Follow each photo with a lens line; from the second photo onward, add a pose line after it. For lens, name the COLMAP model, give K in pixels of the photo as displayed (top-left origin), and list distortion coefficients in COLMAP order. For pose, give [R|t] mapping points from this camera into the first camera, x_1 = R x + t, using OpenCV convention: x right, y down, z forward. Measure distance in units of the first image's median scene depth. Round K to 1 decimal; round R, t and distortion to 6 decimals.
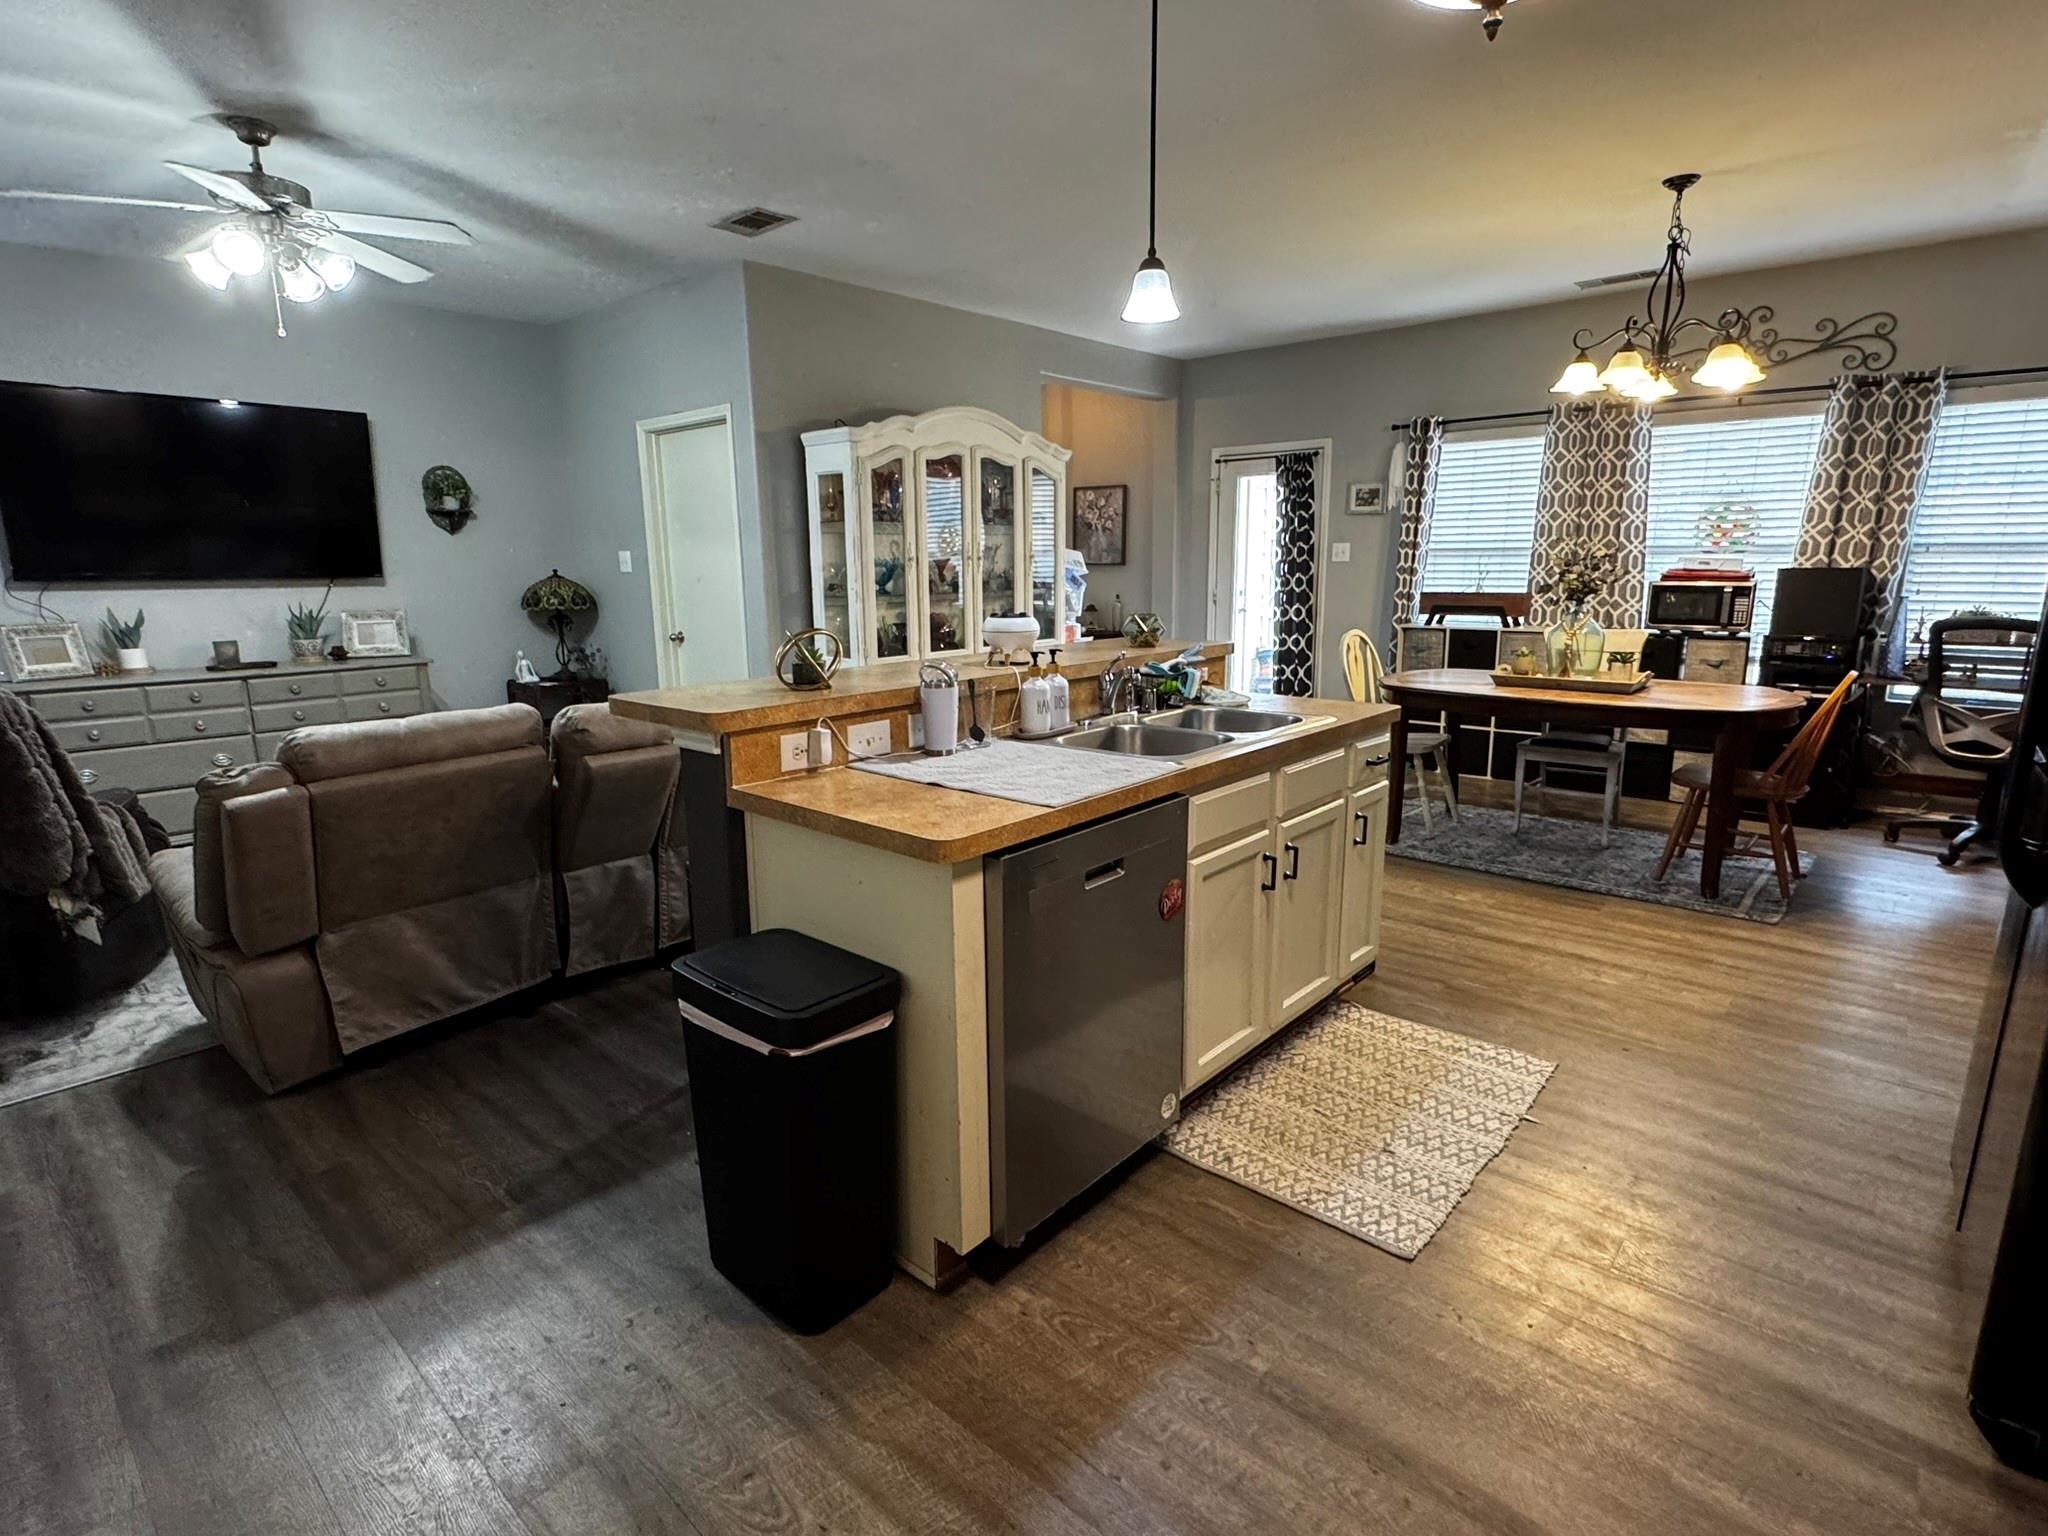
lens RADIAL K [[1024.0, 0, 1022.1], [0, 1024.0, 773.7], [0, 0, 1]] dist [-0.002833, 0.001266]
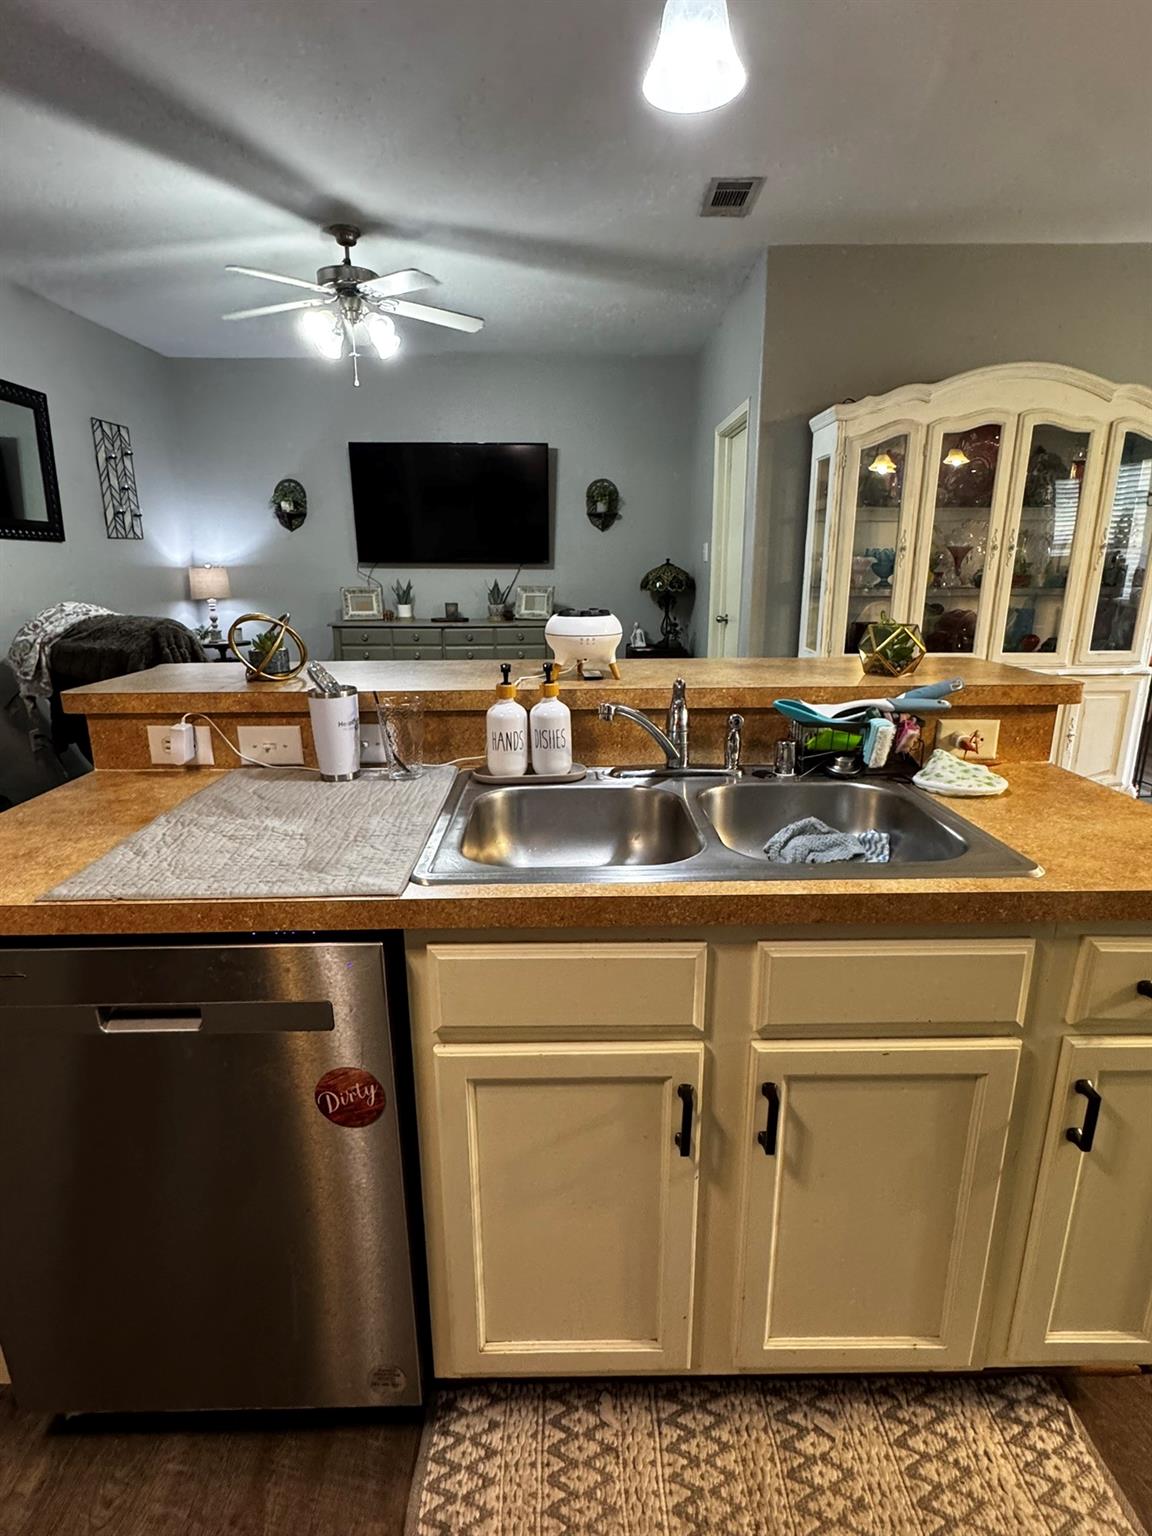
lens RADIAL K [[768.0, 0, 576.2], [0, 768.0, 763.5], [0, 0, 1]] dist [-0.002833, 0.001266]
pose [[0.673318, 0.196477, -0.712769, 0.251332], [-0.155294, 0.980121, 0.123475, -0.070798], [0.722860, 0.027551, 0.690445, 0.374815]]
